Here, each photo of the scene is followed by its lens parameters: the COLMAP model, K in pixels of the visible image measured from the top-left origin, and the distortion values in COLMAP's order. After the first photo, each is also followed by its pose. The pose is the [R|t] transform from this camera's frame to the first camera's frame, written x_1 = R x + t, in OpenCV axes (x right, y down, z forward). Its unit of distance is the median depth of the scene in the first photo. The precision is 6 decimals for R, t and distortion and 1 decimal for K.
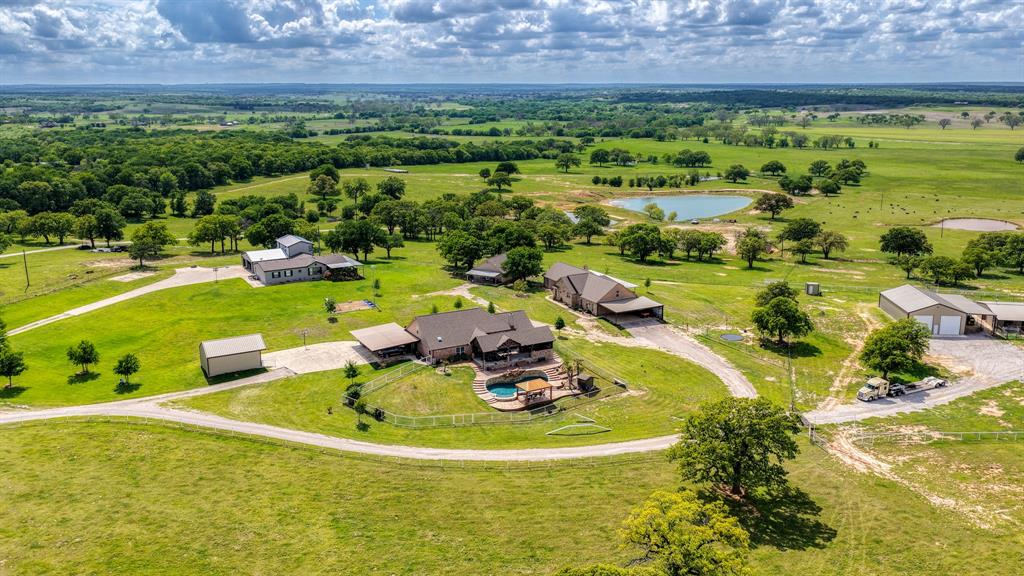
lens RADIAL K [[852.1, 0, 512.0], [0, 852.1, 288.0], [0, 0, 1]] dist [-0.005046, 0.008383]
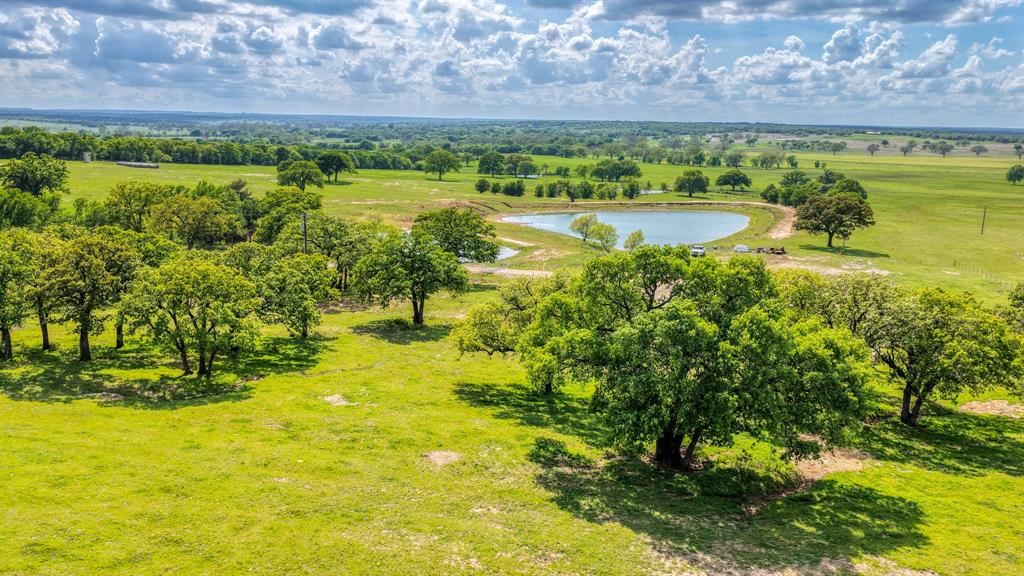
lens RADIAL K [[852.1, 0, 512.0], [0, 852.1, 288.0], [0, 0, 1]] dist [-0.005046, 0.008383]
pose [[0.992961, -0.000933, 0.118441, 0.087895], [0.005785, 0.999157, -0.040631, -0.052580], [-0.118303, 0.041030, 0.992129, 0.726279]]
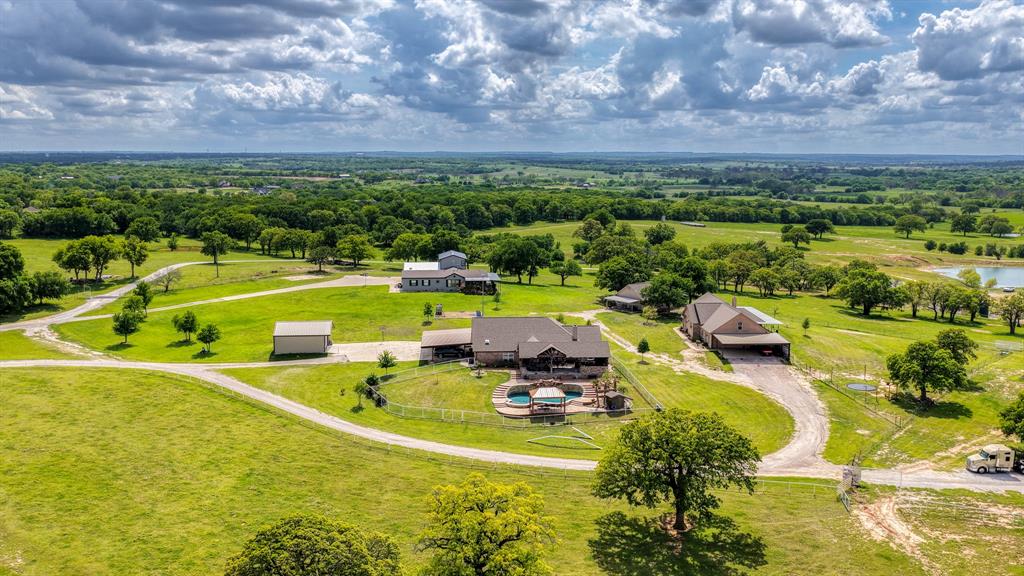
lens RADIAL K [[918.3, 0, 513.1], [0, 918.3, 278.1], [0, 0, 1]] dist [-0.002649, 0.019737]
pose [[0.909954, 0.063015, -0.409893, 0.179423], [-0.103978, 0.991485, -0.078403, 0.033873], [0.401462, 0.113963, 0.908758, 0.040500]]
